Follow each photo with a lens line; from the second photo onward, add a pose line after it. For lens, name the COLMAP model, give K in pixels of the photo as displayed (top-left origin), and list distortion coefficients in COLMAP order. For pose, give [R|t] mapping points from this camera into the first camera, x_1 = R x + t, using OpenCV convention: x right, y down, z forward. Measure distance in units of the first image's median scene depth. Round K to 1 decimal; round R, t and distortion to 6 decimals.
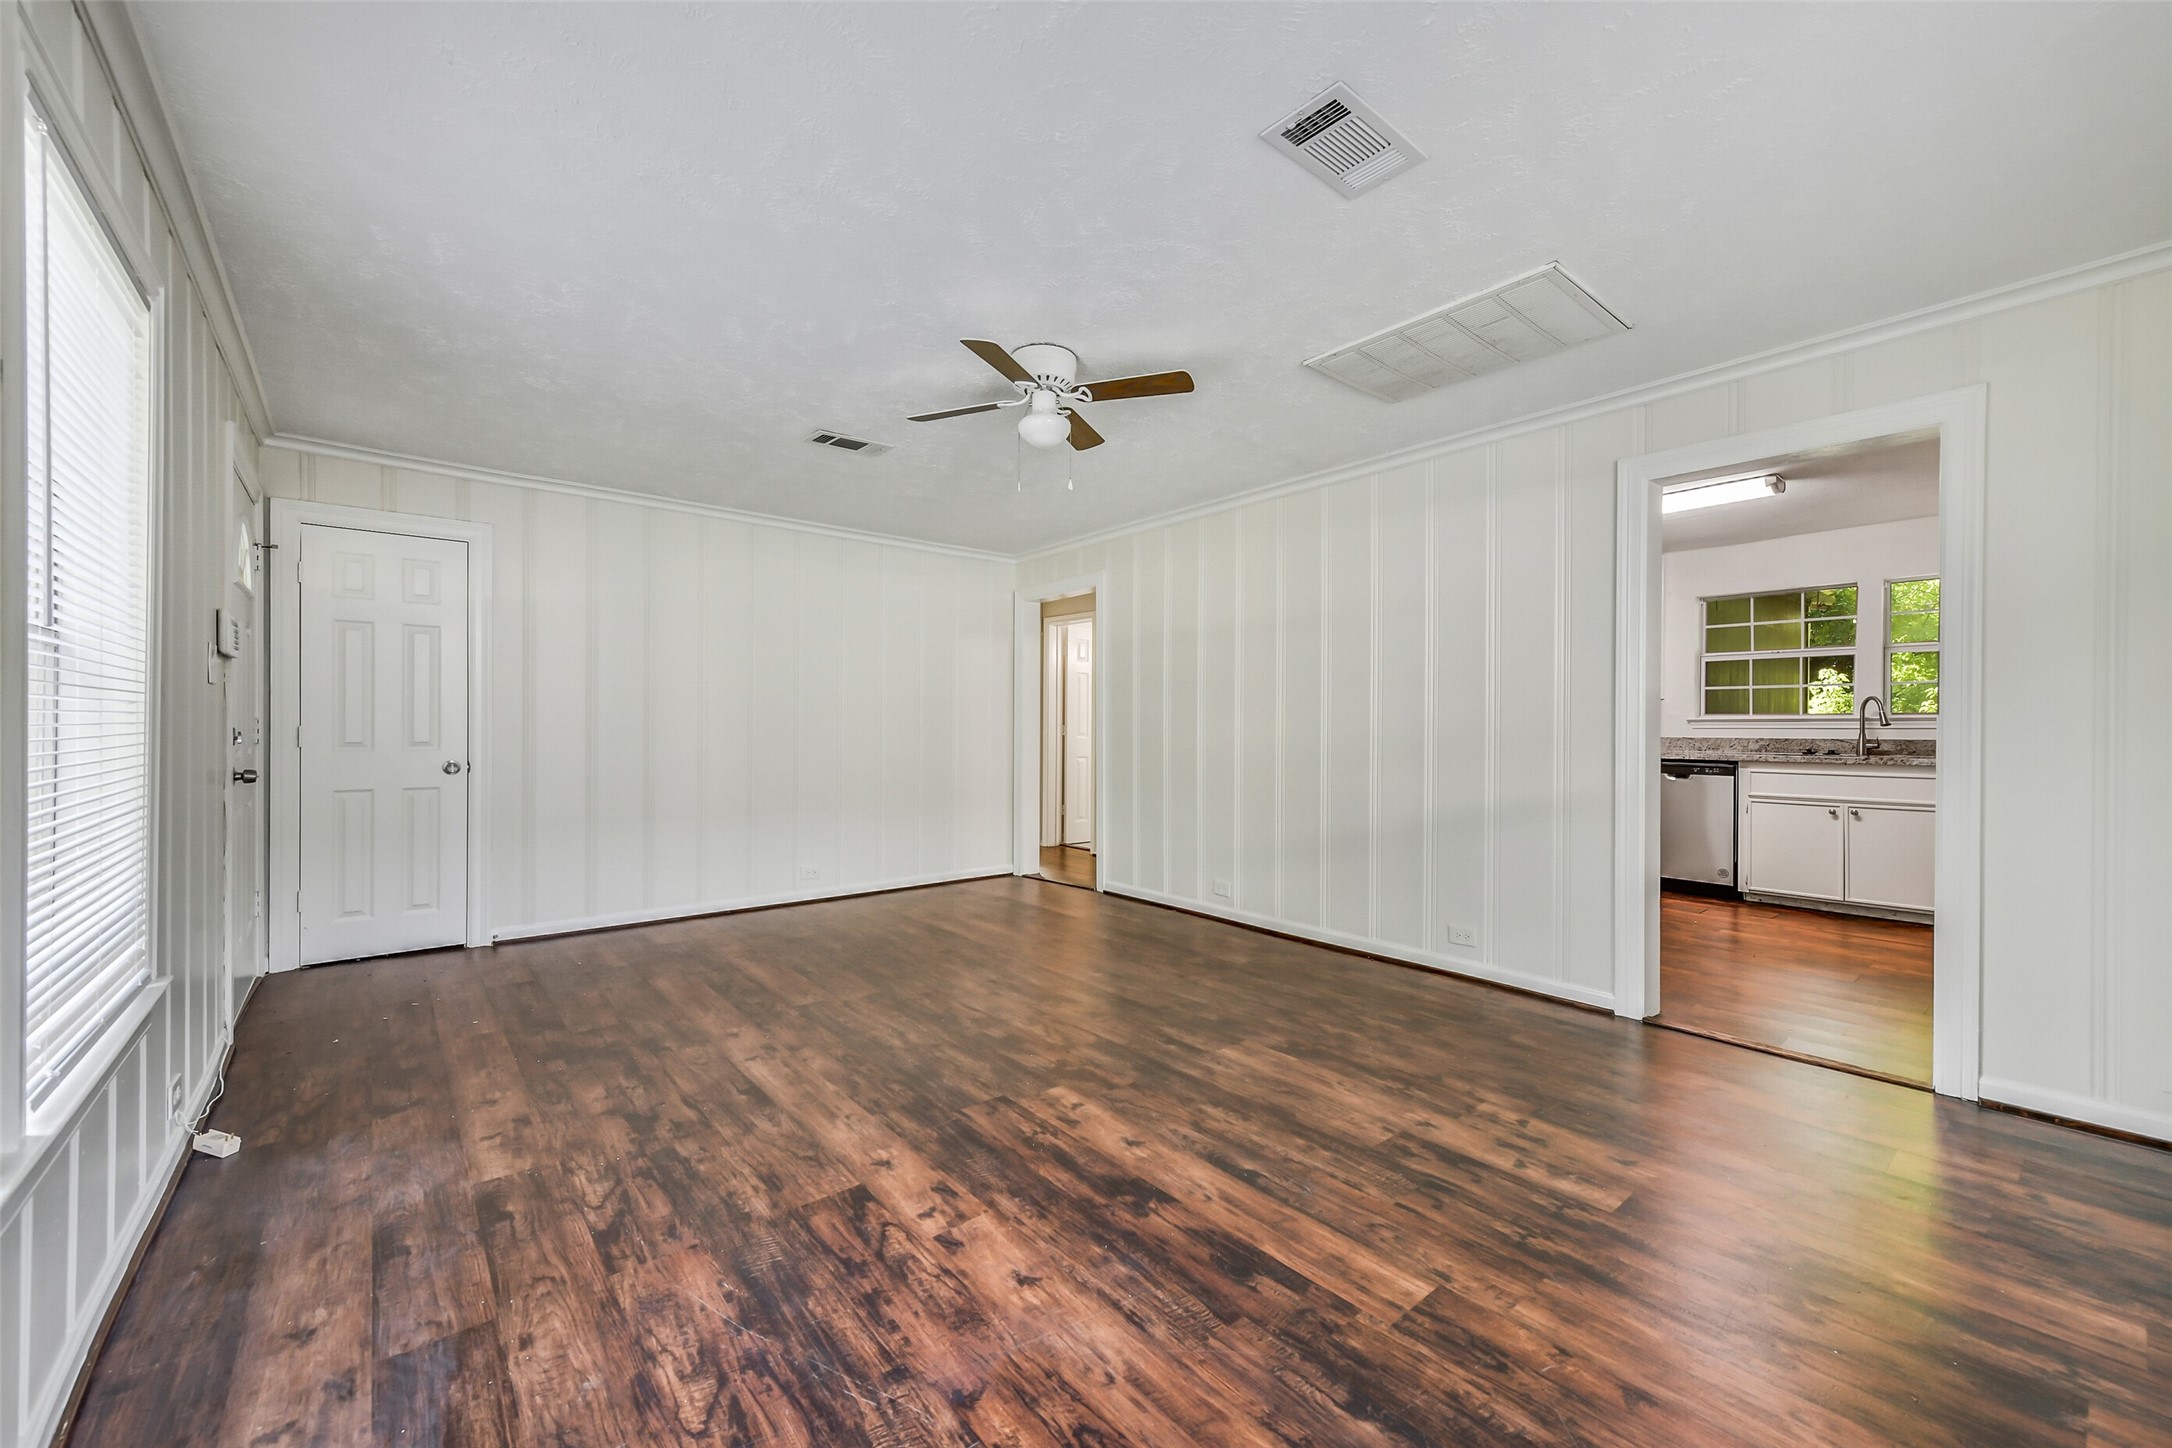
lens RADIAL K [[851.9, 0, 1090.4], [0, 851.9, 727.9], [0, 0, 1]] dist [0.012313, -0.000006]
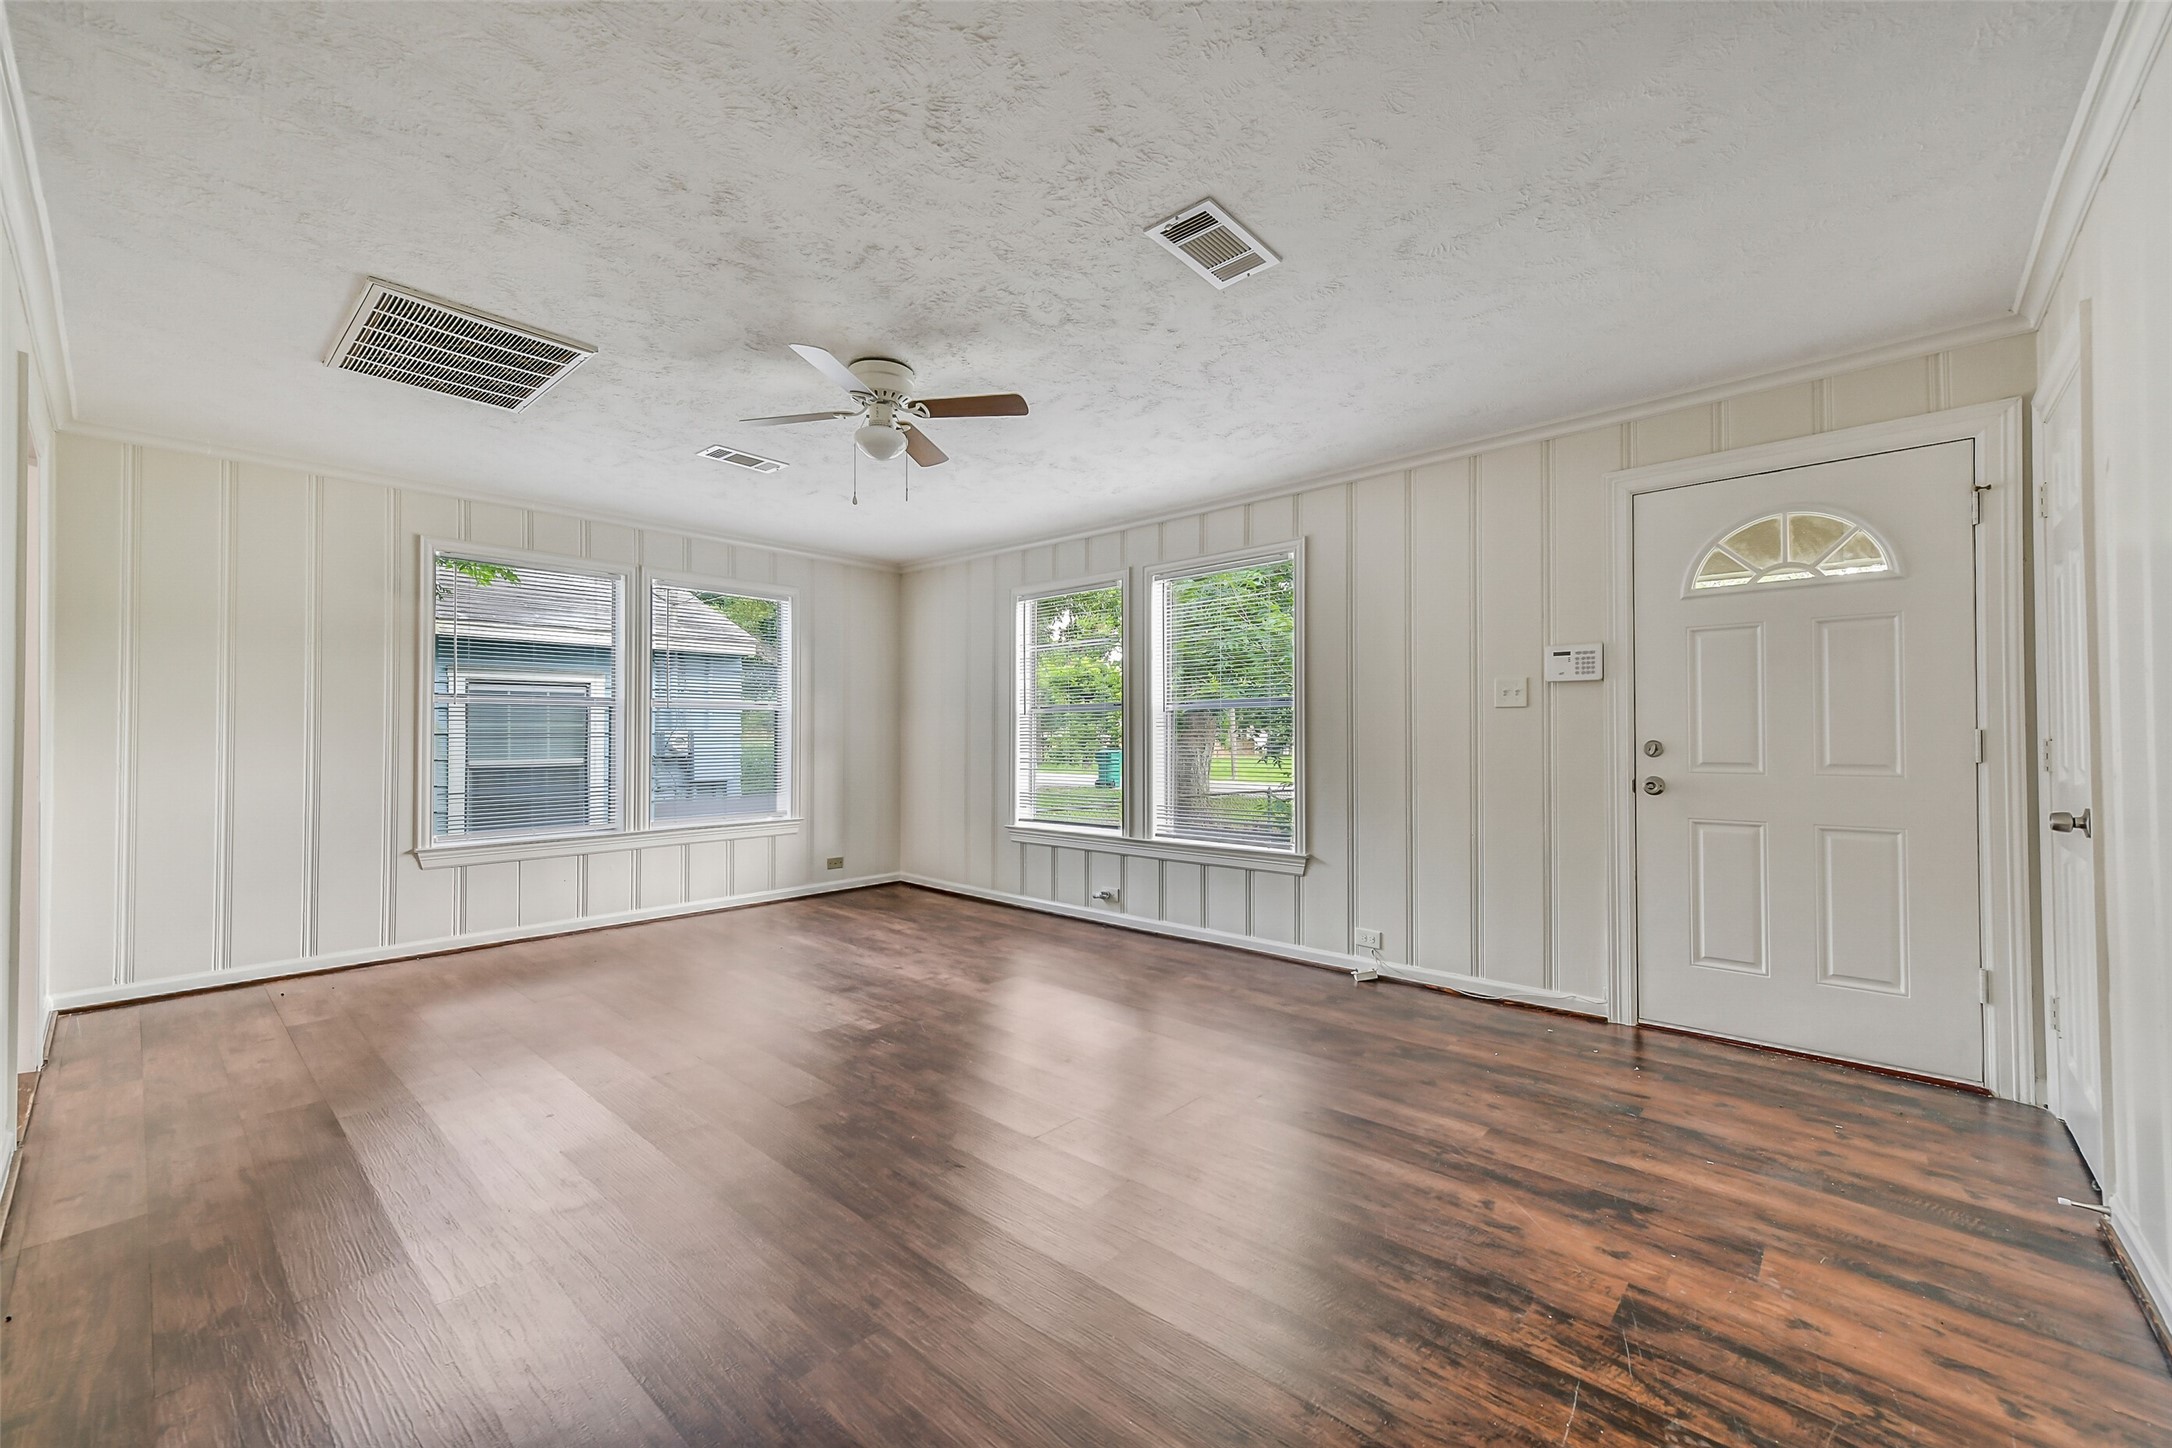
lens RADIAL K [[851.9, 0, 1090.4], [0, 851.9, 727.9], [0, 0, 1]] dist [0.012313, -0.000006]
pose [[-0.990530, -0.002624, -0.137268, -0.180386], [-0.000890, 0.999919, -0.012693, -0.000245], [0.137290, -0.012451, -0.990453, 2.240057]]
